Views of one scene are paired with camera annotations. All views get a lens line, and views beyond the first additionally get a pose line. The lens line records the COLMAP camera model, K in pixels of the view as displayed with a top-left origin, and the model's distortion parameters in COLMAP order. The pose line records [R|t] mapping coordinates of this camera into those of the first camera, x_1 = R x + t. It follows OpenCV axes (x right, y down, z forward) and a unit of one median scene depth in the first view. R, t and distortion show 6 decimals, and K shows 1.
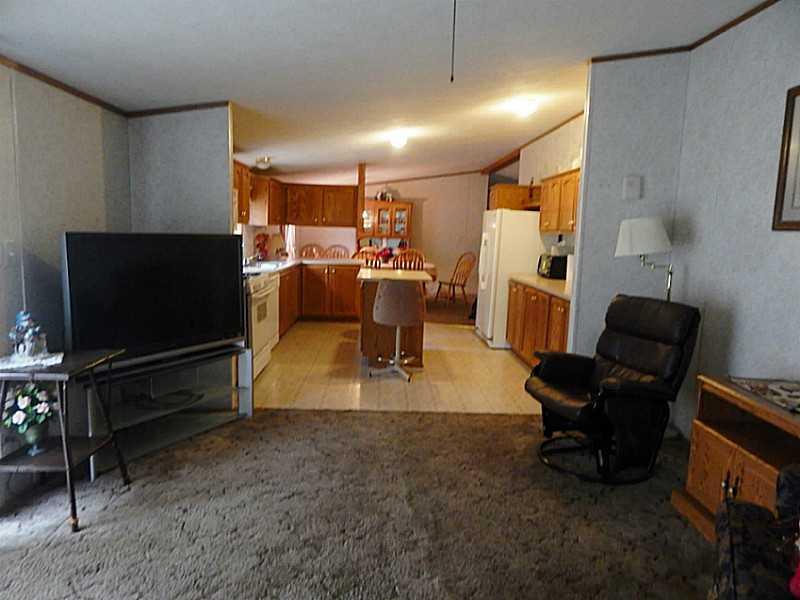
lens RADIAL K [[529.0, 0, 399.2], [0, 529.0, 296.6], [0, 0, 1]] dist [0.001954, -0.003079]
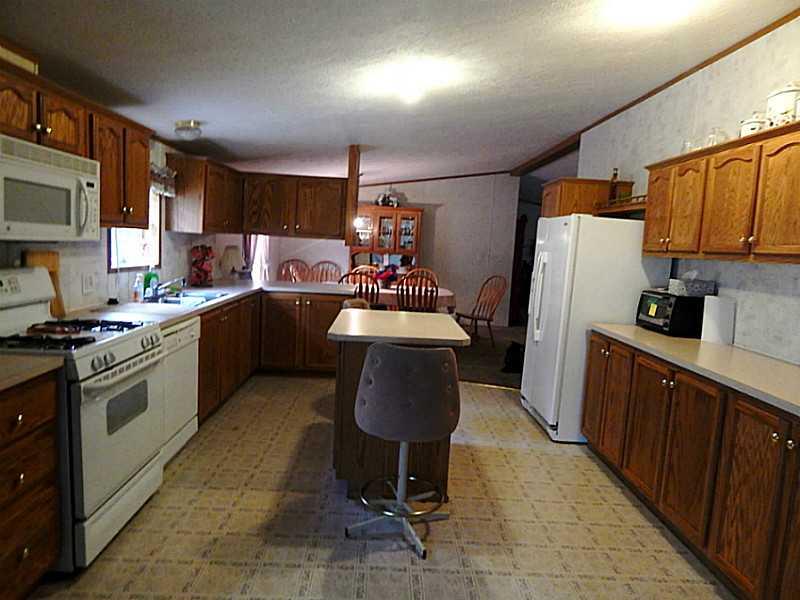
lens RADIAL K [[529.0, 0, 399.2], [0, 529.0, 296.6], [0, 0, 1]] dist [0.001954, -0.003079]
pose [[0.999745, 0.021938, -0.005418, -0.004232], [-0.022062, 0.999468, -0.024037, -0.041575], [0.004888, 0.024150, 0.999696, 0.317618]]
